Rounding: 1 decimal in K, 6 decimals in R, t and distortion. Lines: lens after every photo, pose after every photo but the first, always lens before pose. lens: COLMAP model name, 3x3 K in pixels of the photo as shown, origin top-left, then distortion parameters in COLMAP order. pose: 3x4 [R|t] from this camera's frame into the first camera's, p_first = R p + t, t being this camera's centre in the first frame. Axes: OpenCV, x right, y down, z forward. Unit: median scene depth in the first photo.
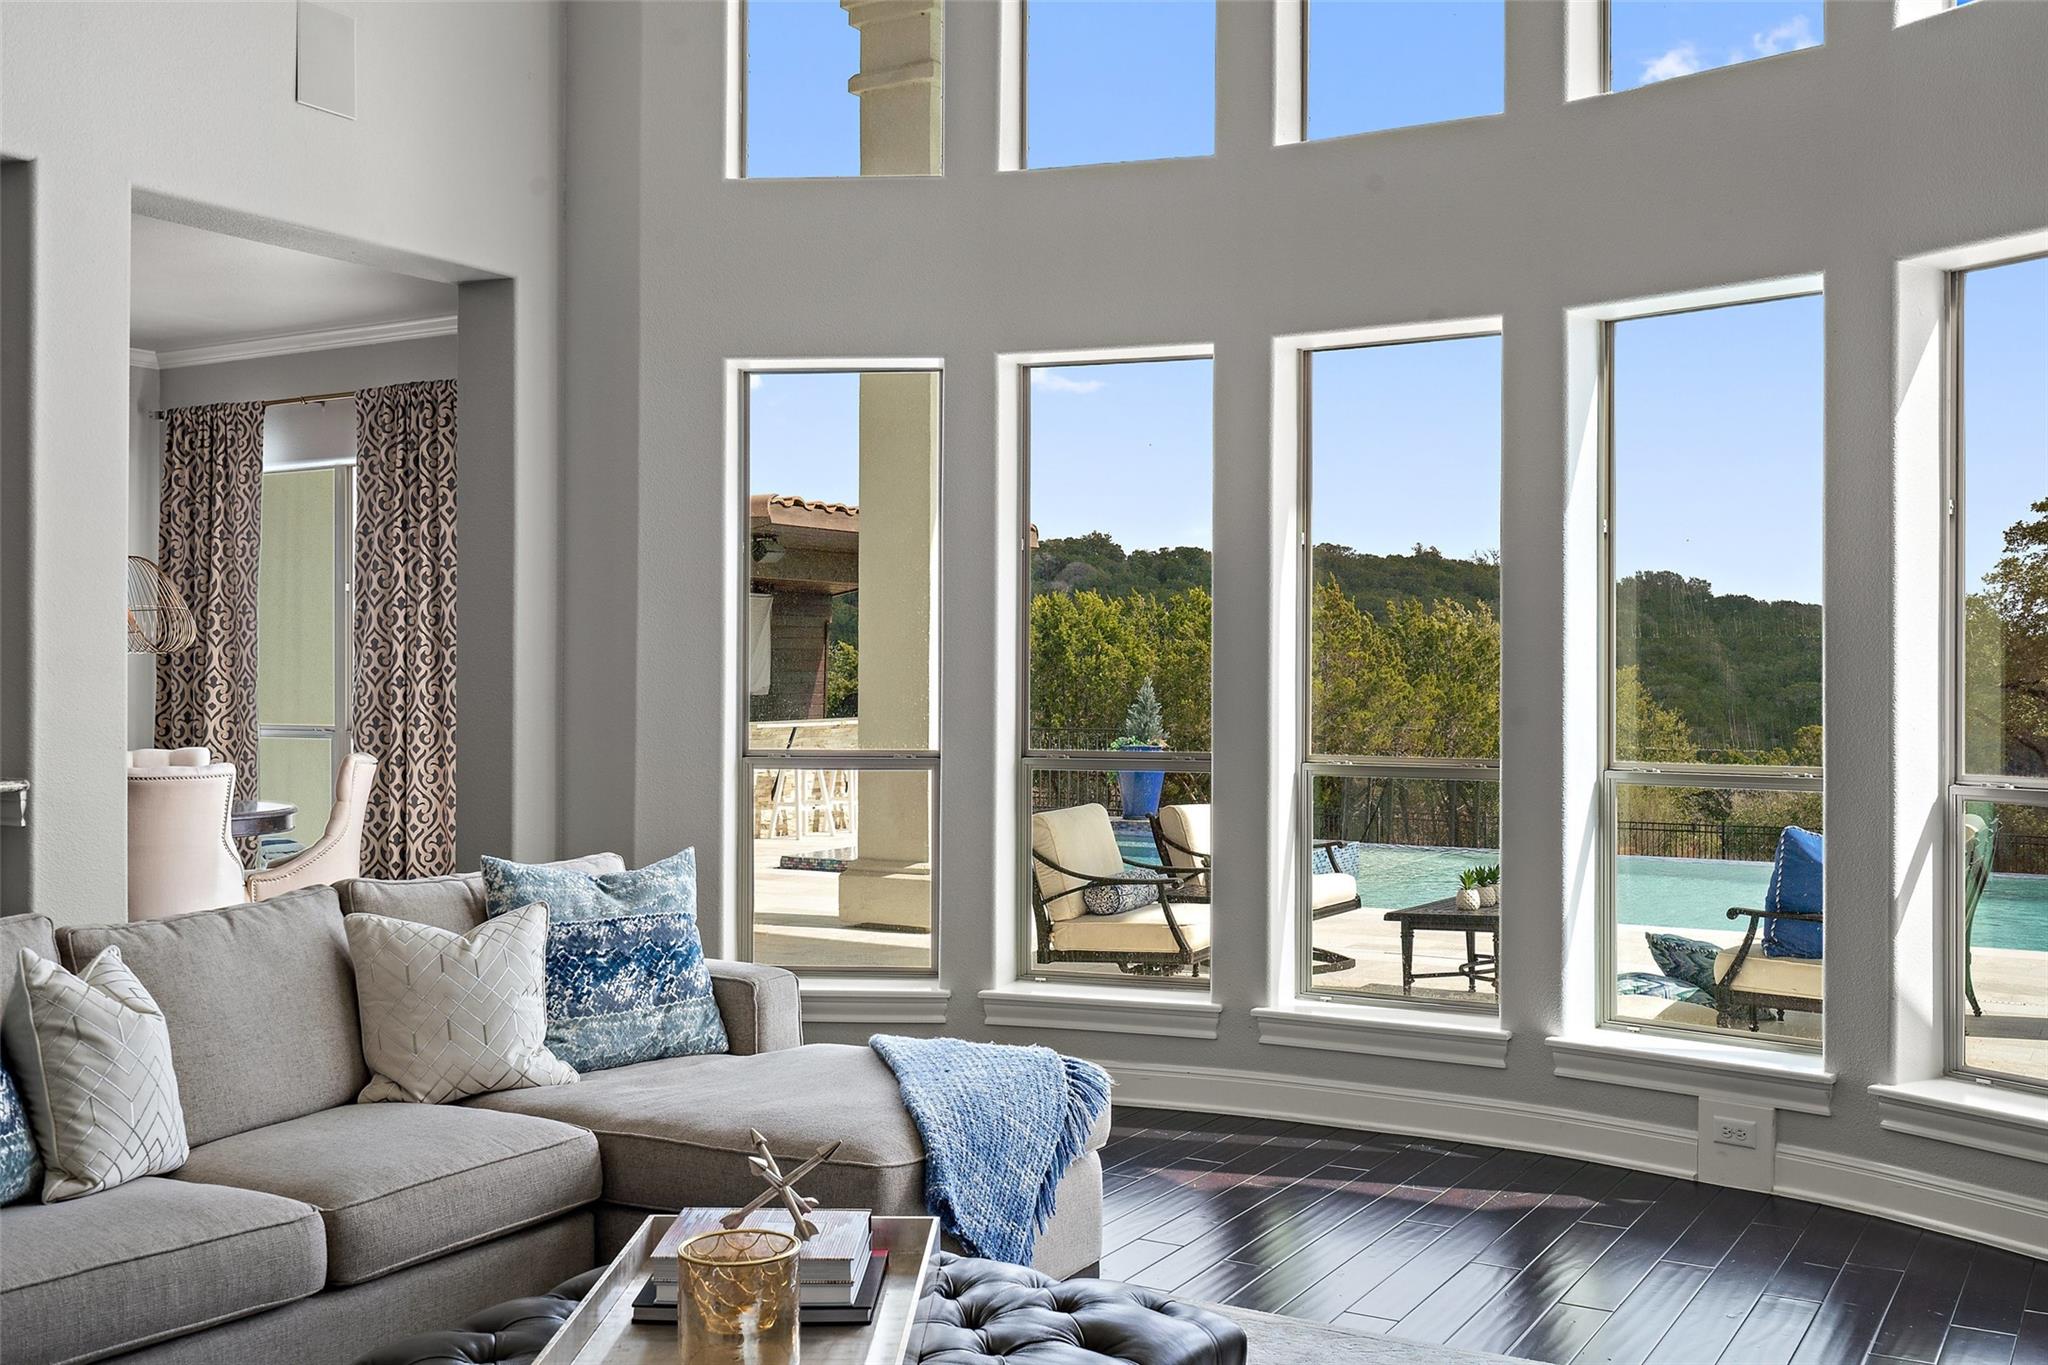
lens RADIAL K [[1955.2, 0, 1058.1], [0, 1955.2, 656.1], [0, 0, 1]] dist [0.010649, 0.000000]
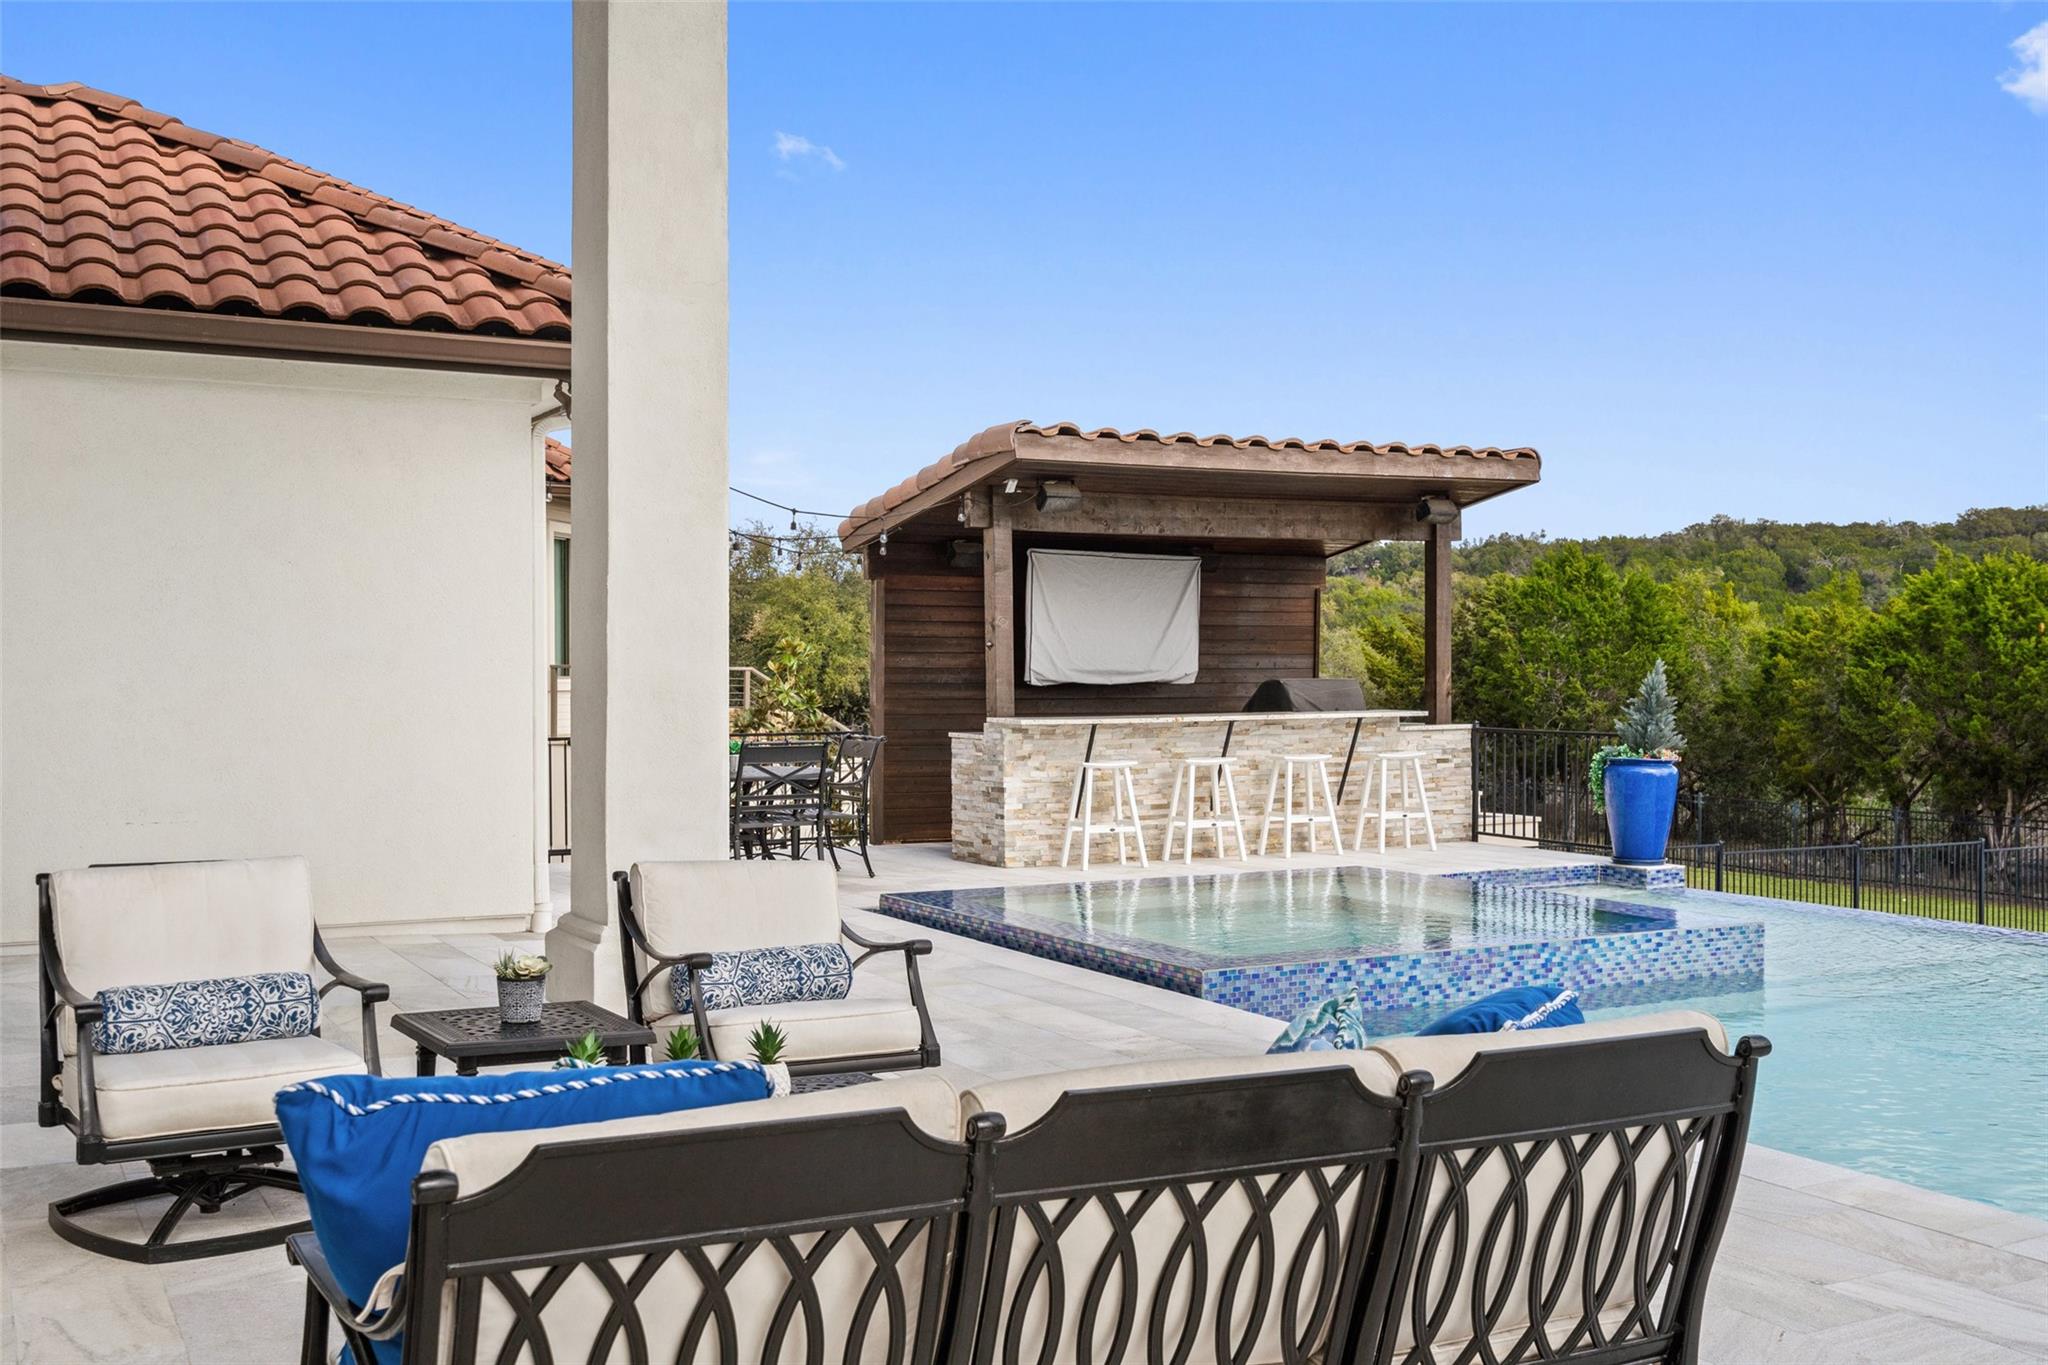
lens RADIAL K [[2019.4, 0, 1008.2], [0, 2019.4, 675.0], [0, 0, 1]] dist [0.004944, 0.000000]
pose [[0.845173, 0.002009, -0.534489, 0.419709], [0.005344, 0.999911, 0.012208, 0.011901], [0.534466, -0.013175, 0.845087, 0.491787]]
